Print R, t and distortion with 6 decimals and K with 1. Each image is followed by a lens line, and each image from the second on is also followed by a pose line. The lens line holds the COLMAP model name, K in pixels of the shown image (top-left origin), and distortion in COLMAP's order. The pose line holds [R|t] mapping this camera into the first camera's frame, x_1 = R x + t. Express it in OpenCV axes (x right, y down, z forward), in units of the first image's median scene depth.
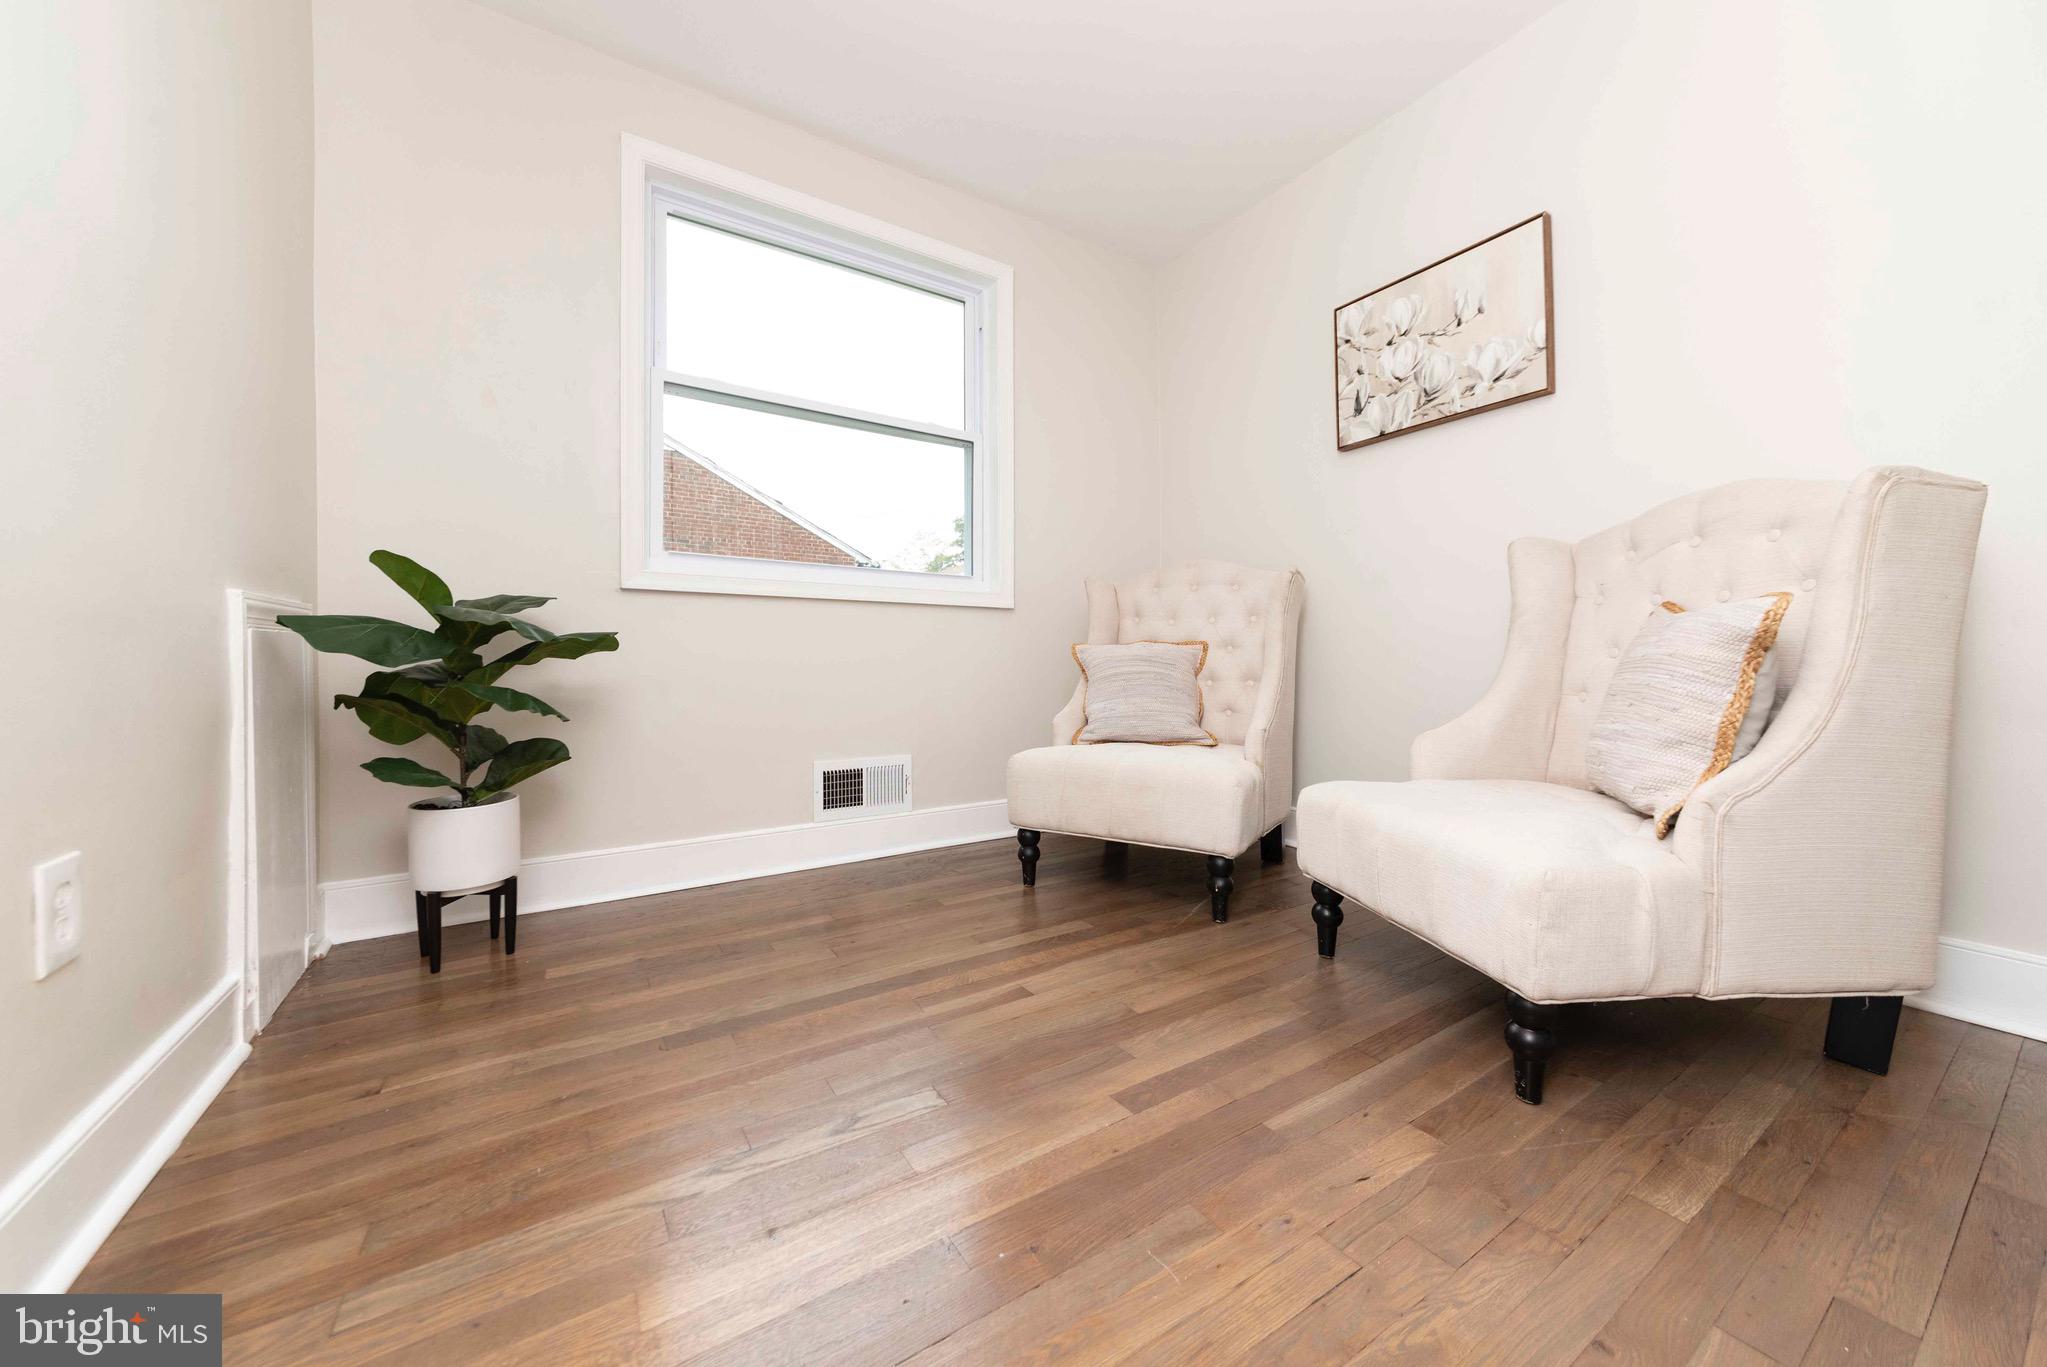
lens RADIAL K [[720.9, 0, 1031.1], [0, 720.9, 665.3], [0, 0, 1]] dist [-0.000049, -0.000231]
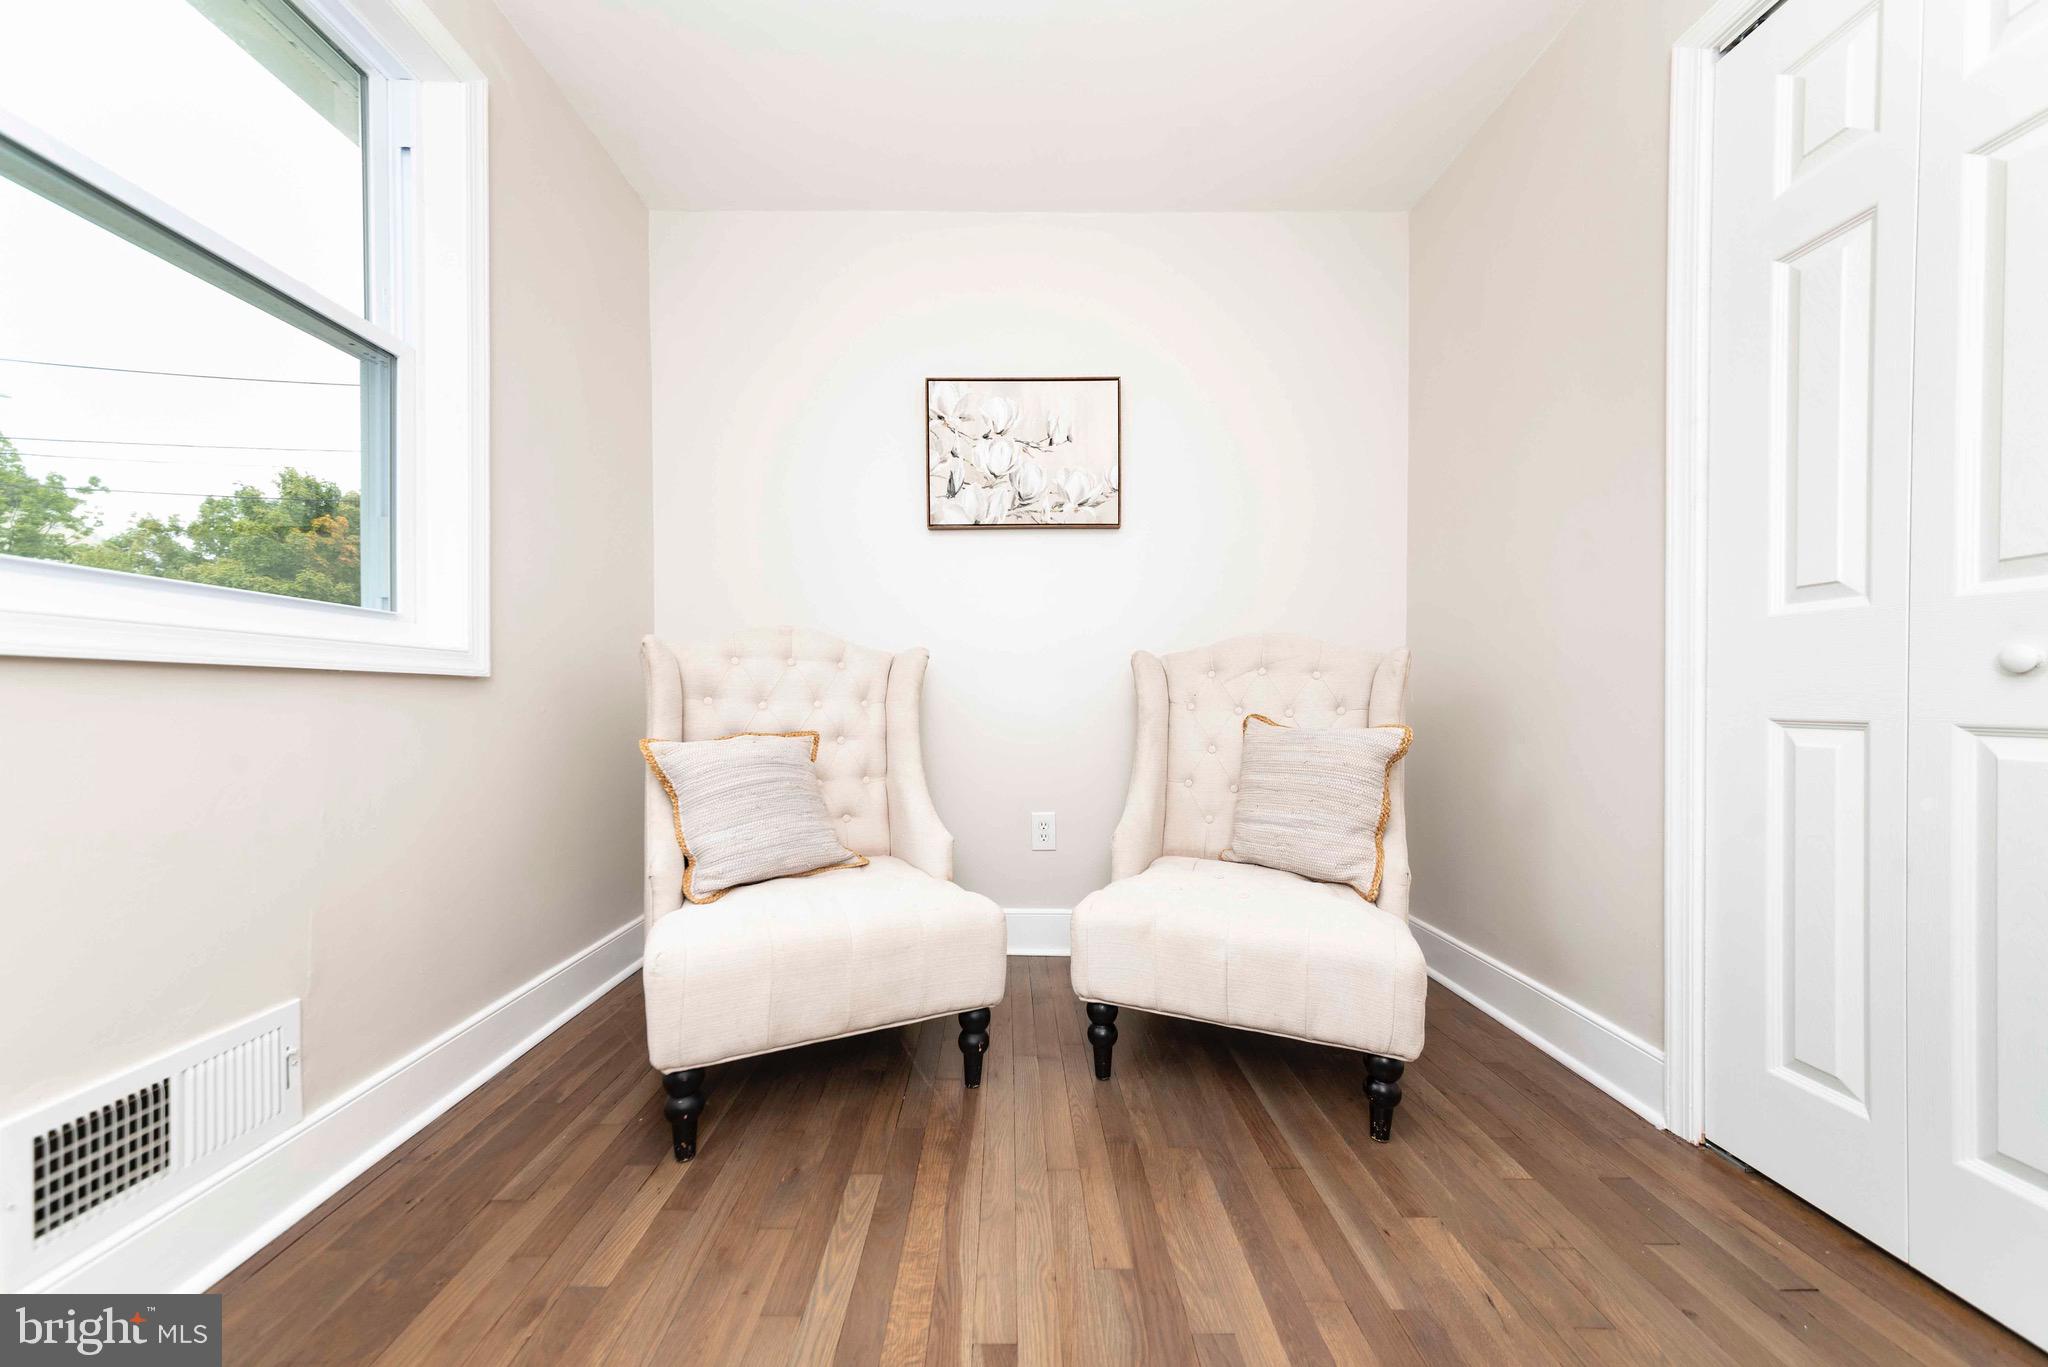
lens RADIAL K [[721.3, 0, 1016.5], [0, 721.3, 704.2], [0, 0, 1]] dist [-0.000049, -0.000231]
pose [[0.547445, -0.001961, 0.836839, -0.350130], [-0.000916, 0.999995, 0.002942, -0.075778], [-0.836841, -0.002377, 0.547441, 0.426967]]
